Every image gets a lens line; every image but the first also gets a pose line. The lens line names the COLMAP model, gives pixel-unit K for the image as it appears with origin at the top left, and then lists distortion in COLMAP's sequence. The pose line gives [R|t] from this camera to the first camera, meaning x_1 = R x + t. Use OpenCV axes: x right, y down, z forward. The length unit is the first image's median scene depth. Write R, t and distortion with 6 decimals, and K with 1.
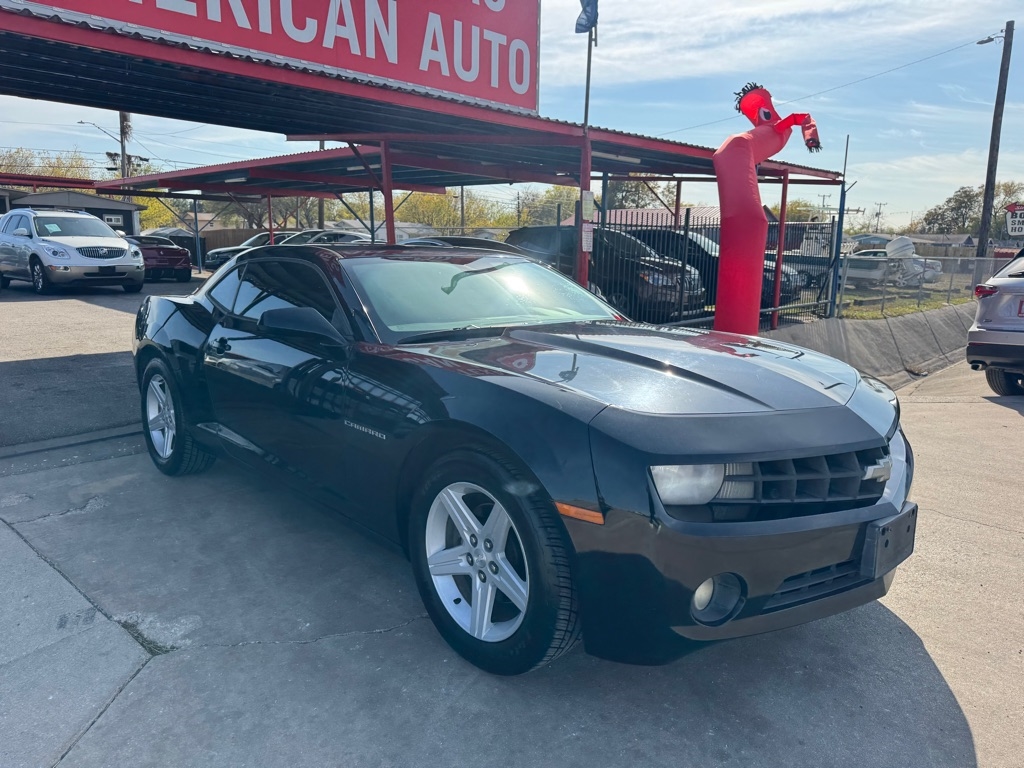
lens RADIAL K [[719.5, 0, 522.3], [0, 719.5, 383.2], [0, 0, 1]] dist [0.045435, -0.051182]
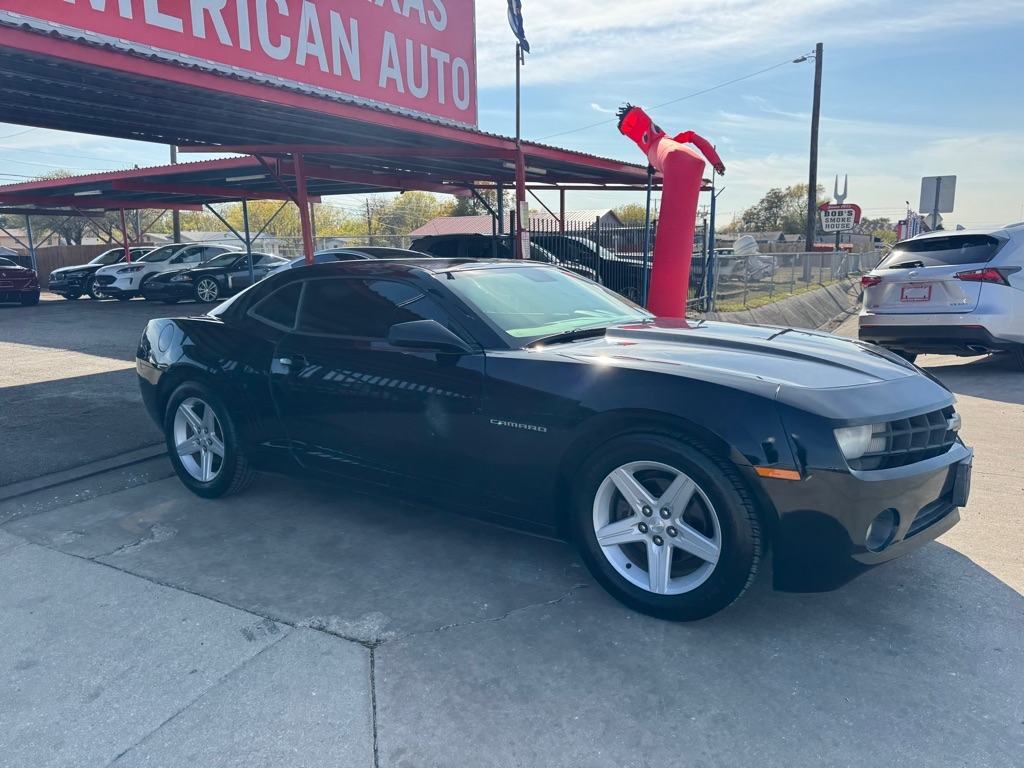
lens RADIAL K [[719.5, 0, 521.0], [0, 719.5, 384.1], [0, 0, 1]] dist [0.045435, -0.051182]
pose [[0.977789, -0.067089, 0.198565, -0.192509], [0.068395, 0.997658, 0.000281, -0.000130], [-0.198119, 0.013306, 0.980088, -0.040277]]
